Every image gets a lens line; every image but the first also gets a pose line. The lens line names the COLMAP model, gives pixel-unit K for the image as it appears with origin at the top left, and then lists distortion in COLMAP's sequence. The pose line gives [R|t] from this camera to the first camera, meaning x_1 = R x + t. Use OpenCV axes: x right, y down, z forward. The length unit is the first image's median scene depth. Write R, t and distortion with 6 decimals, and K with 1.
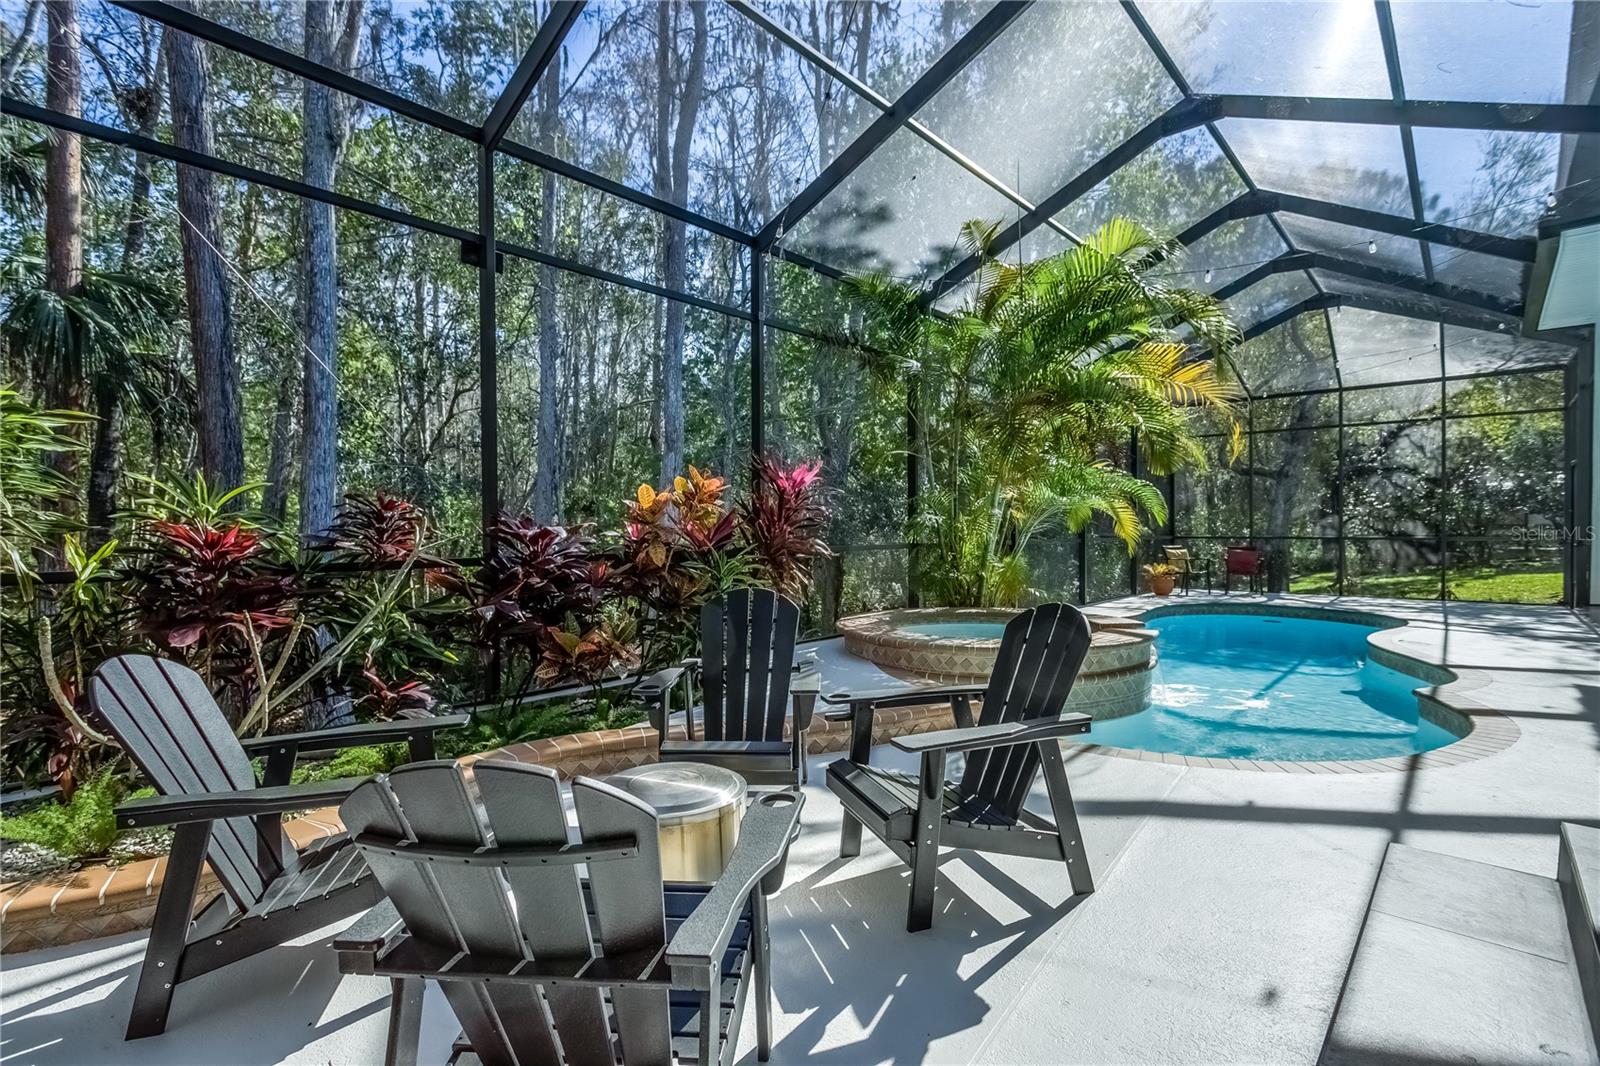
lens RADIAL K [[775.4, 0, 798.9], [0, 775.4, 526.2], [0, 0, 1]] dist [-0.012254, -0.000086]
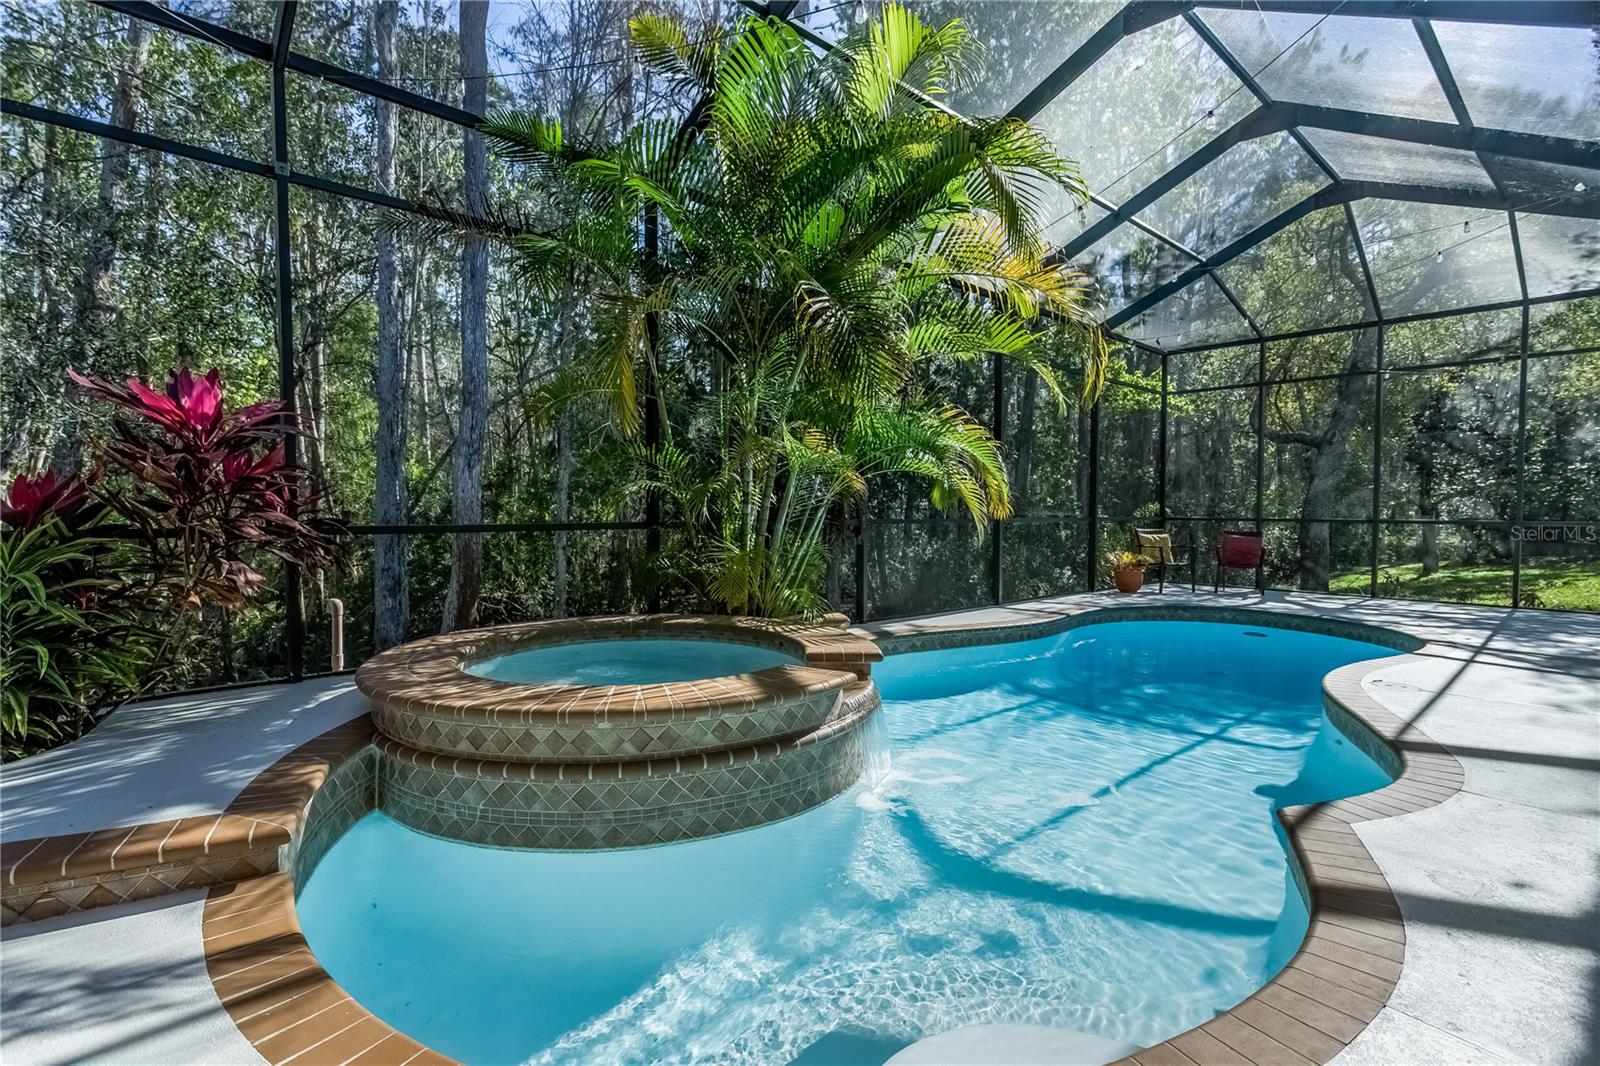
lens RADIAL K [[775.4, 0, 802.9], [0, 775.4, 528.4], [0, 0, 1]] dist [-0.012254, -0.000086]
pose [[0.994798, 0.005806, -0.101698, 0.239421], [-0.003220, 0.999668, 0.025579, 0.006649], [0.101813, -0.025118, 0.994486, 0.209958]]
